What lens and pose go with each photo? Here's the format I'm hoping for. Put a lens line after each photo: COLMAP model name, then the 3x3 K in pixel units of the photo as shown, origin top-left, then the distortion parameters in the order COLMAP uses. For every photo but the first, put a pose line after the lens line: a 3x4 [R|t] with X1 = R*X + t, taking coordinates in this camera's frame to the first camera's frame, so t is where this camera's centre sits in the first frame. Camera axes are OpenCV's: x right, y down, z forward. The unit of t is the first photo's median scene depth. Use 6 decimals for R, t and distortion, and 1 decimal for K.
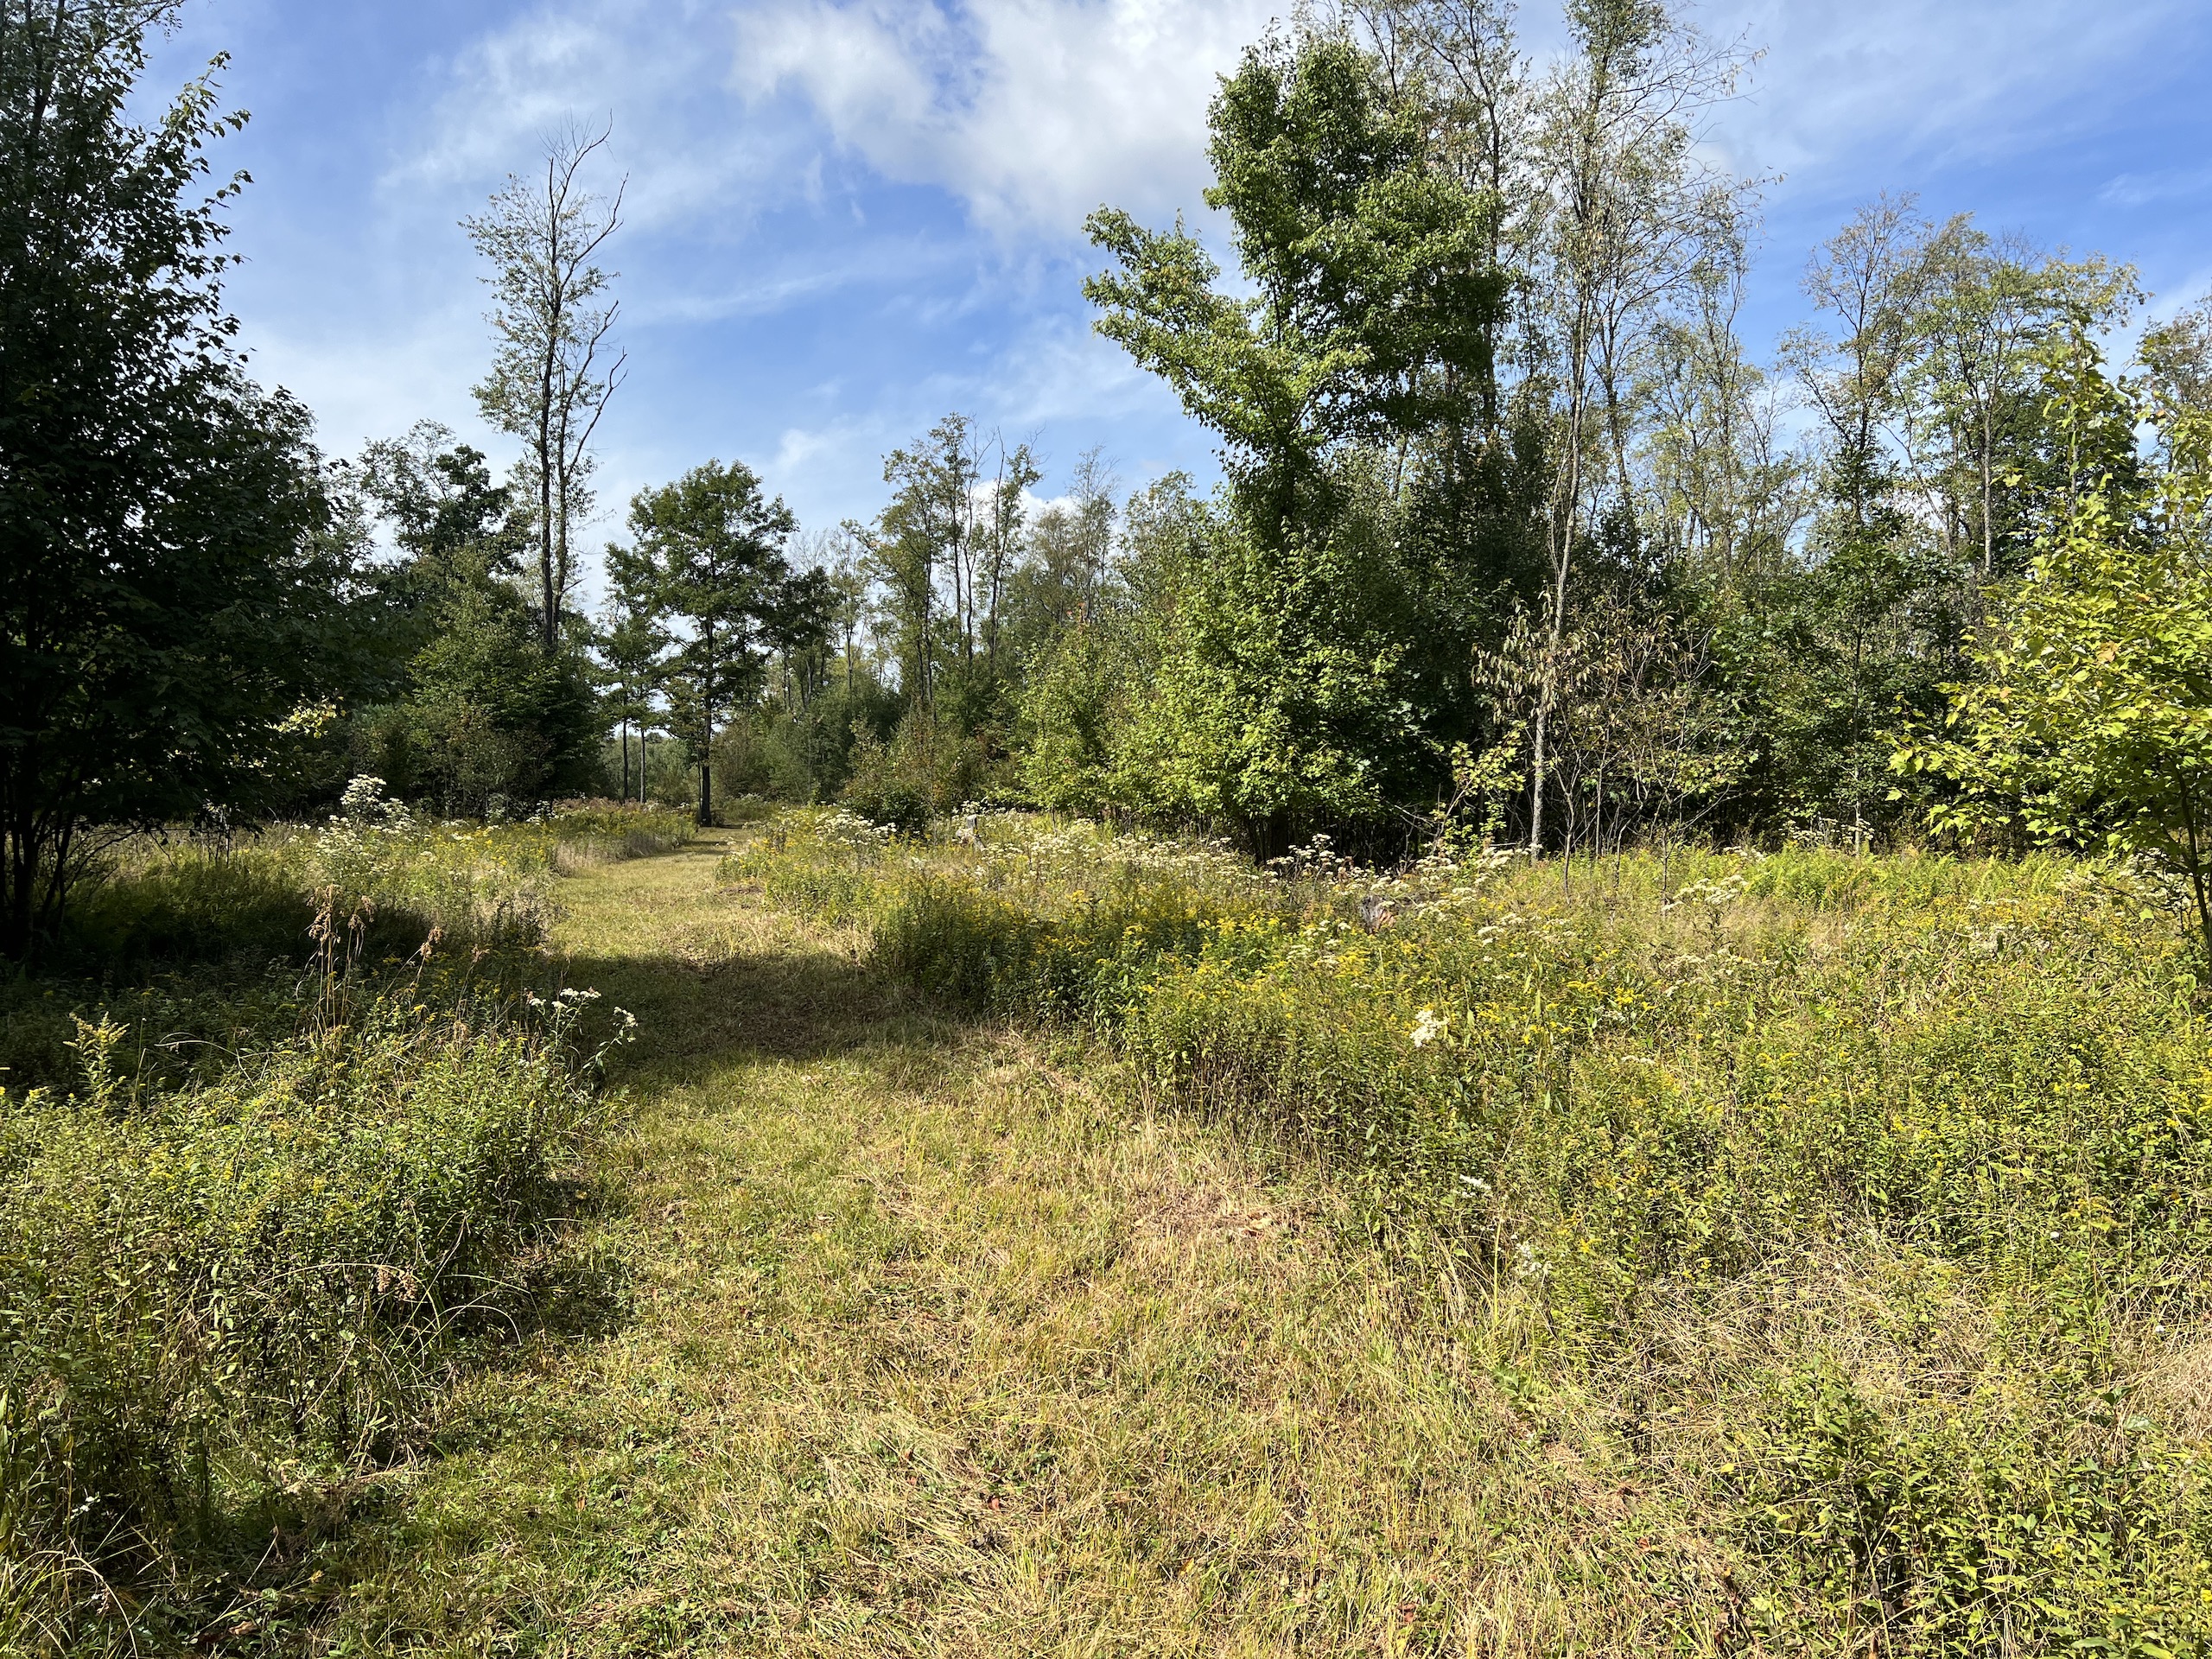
lens RADIAL K [[1700.0, 0, 1092.0], [0, 1700.0, 832.6], [0, 0, 1]] dist [0.003899, -0.042798]
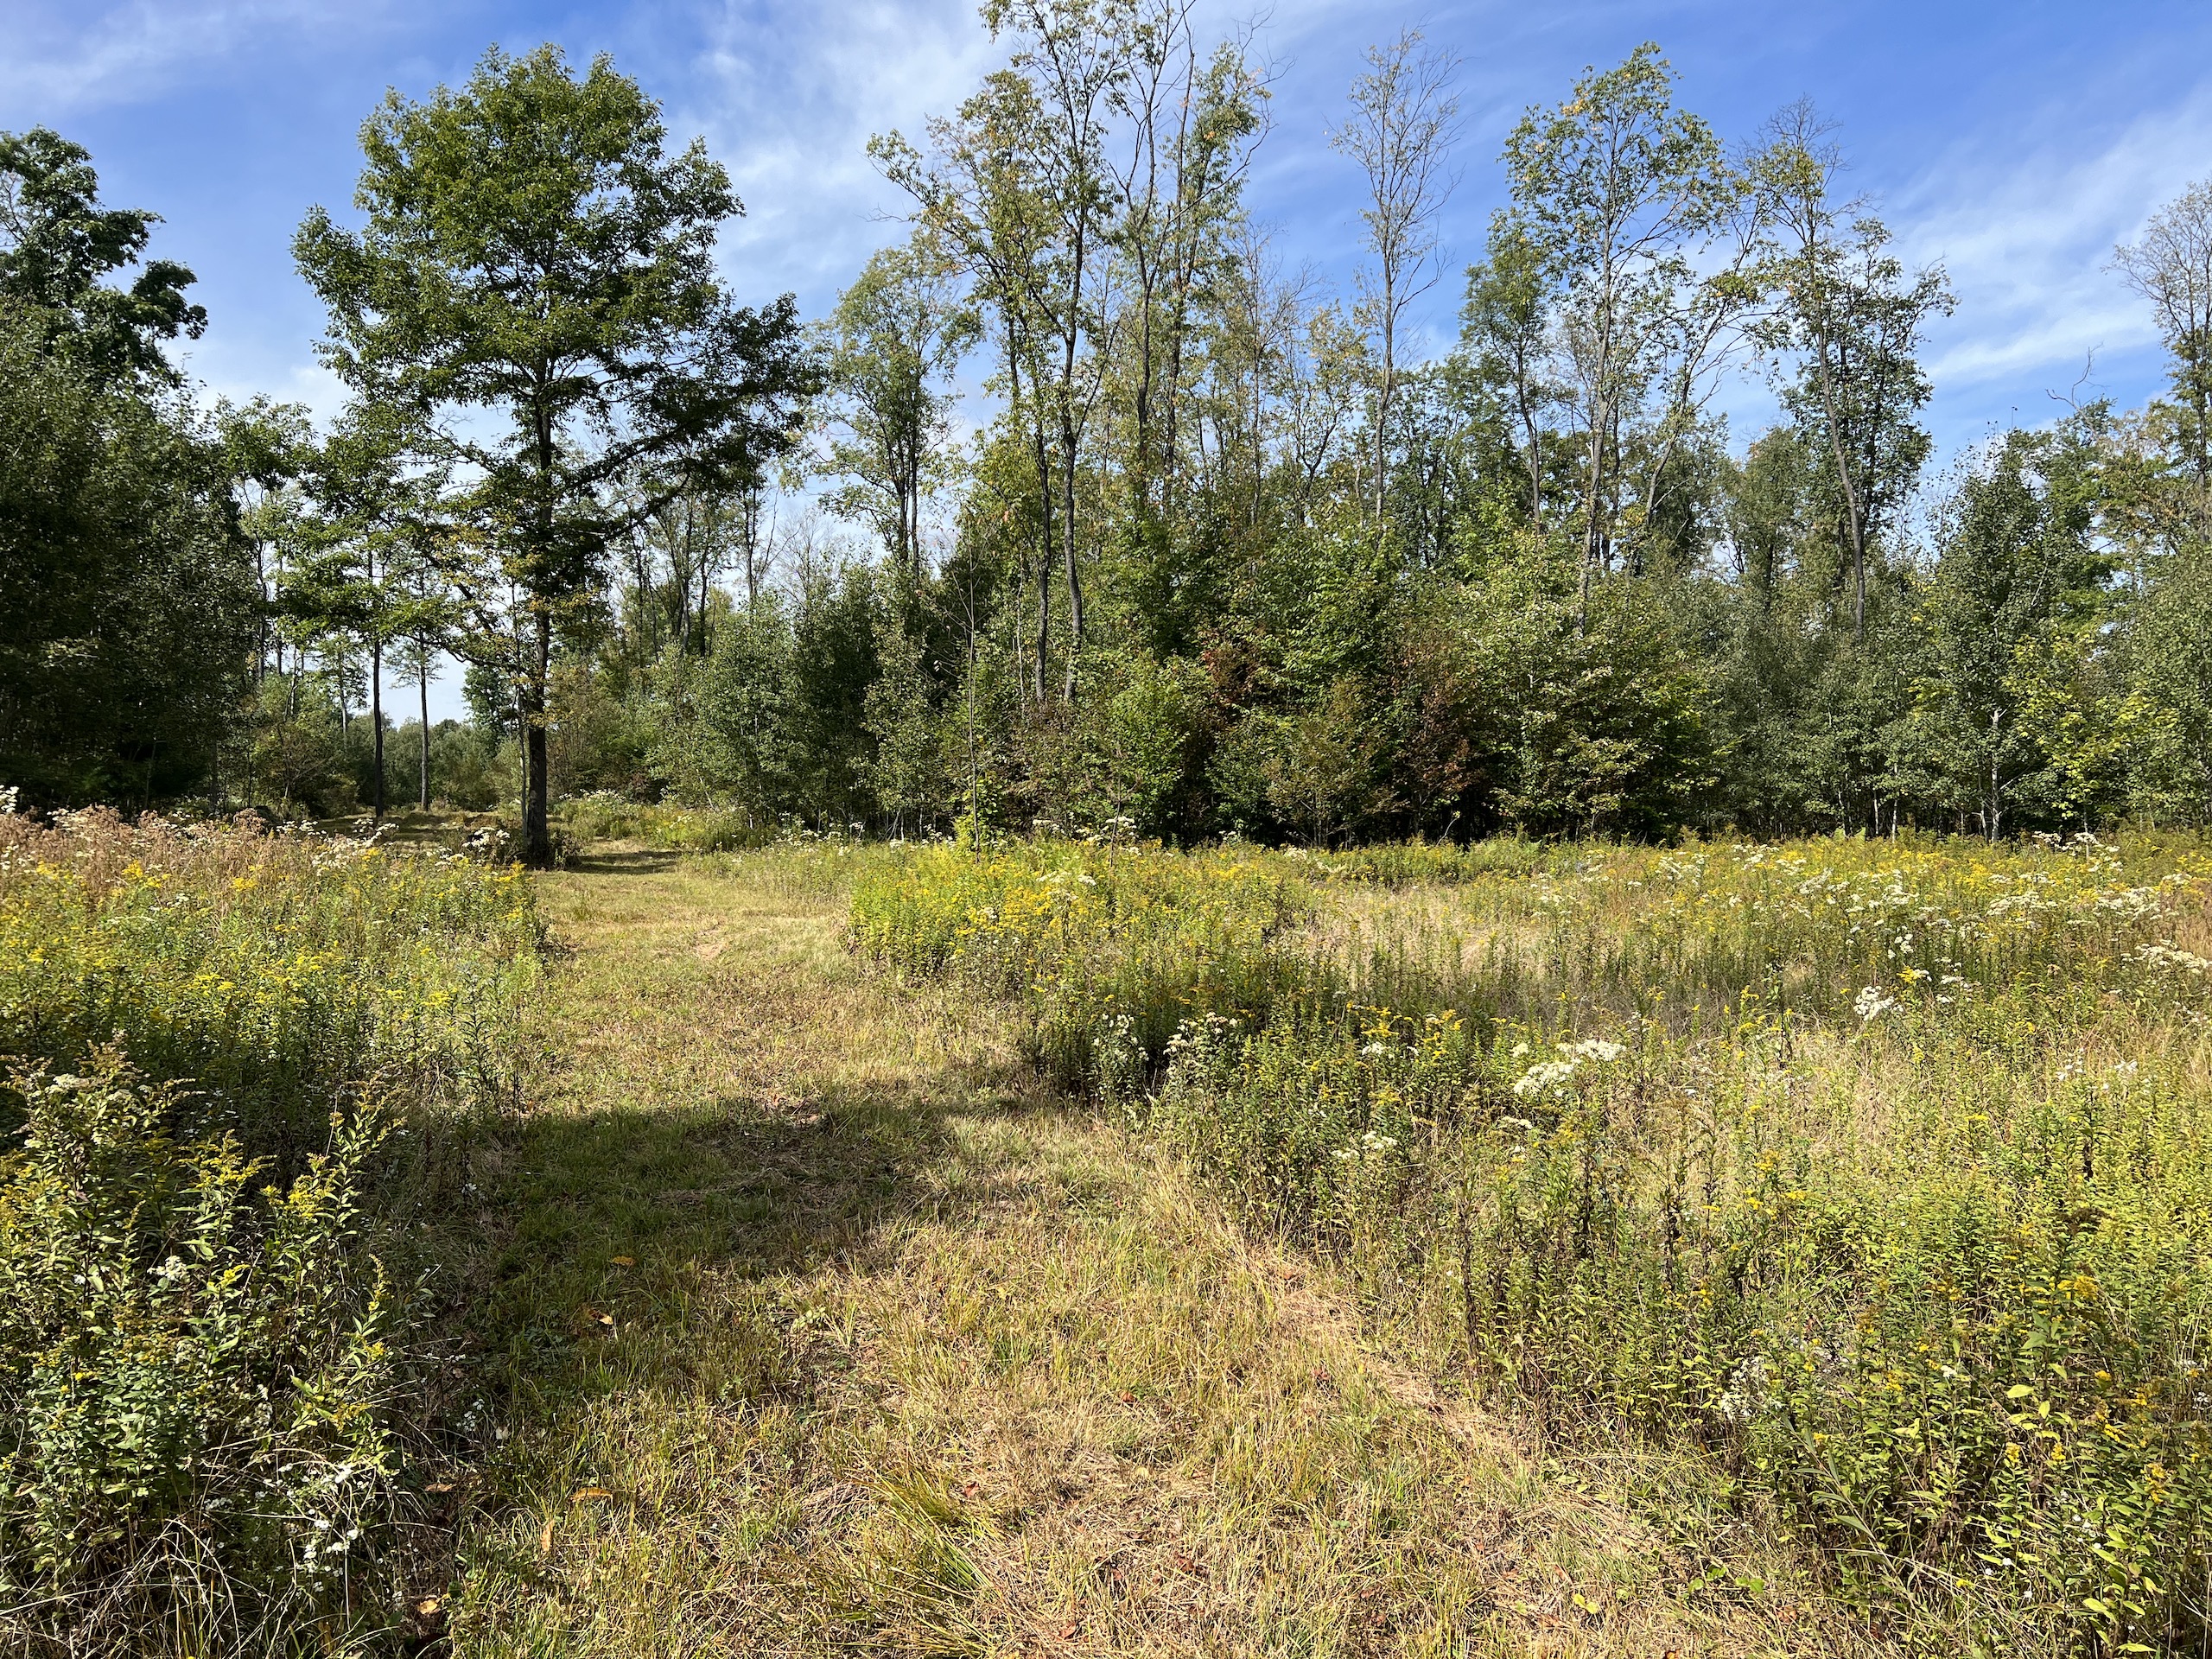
lens RADIAL K [[1700.0, 0, 1129.2], [0, 1700.0, 827.8], [0, 0, 1]] dist [0.003899, -0.042798]
pose [[0.992145, -0.013615, 0.124351, -0.128227], [0.013299, 0.999906, 0.003377, -0.012763], [-0.124385, -0.001697, 0.992233, 0.532590]]
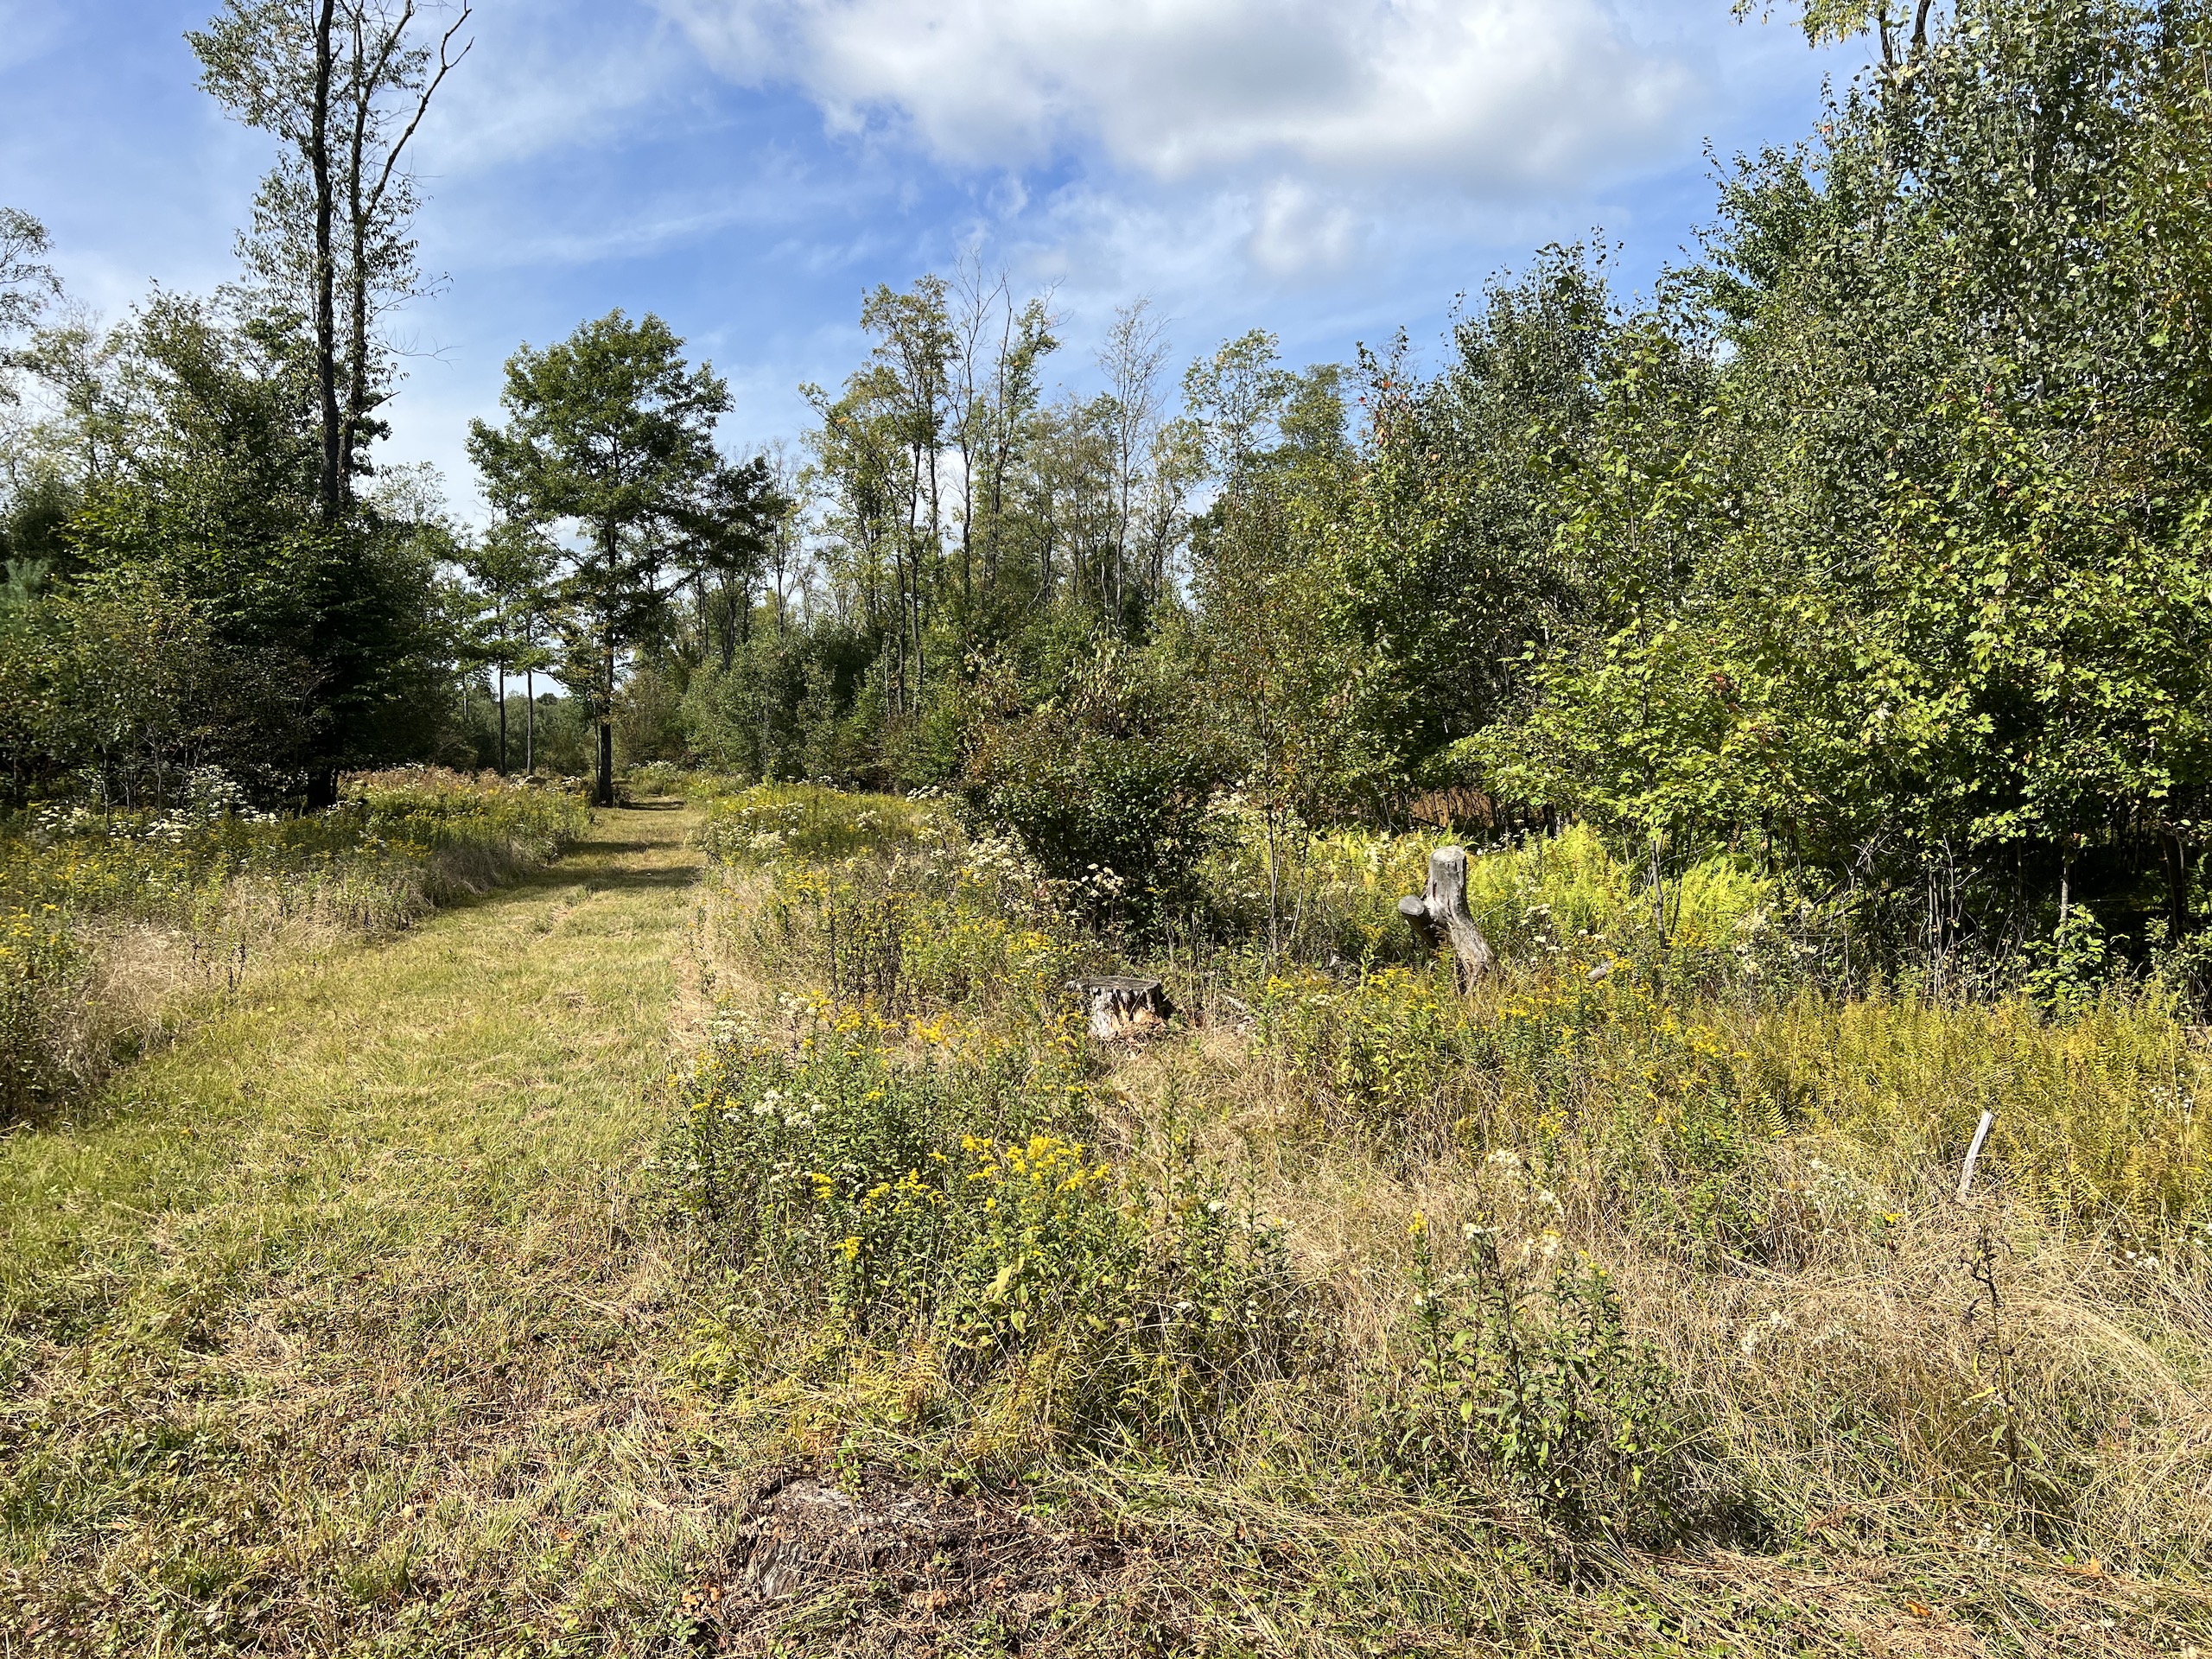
lens RADIAL K [[1700.0, 0, 1100.6], [0, 1700.0, 819.9], [0, 0, 1]] dist [0.003899, -0.042798]
pose [[0.998178, 0.004766, 0.060155, -0.055769], [-0.005470, 0.999919, 0.011533, -0.006943], [-0.060095, -0.011841, 0.998122, 0.243771]]
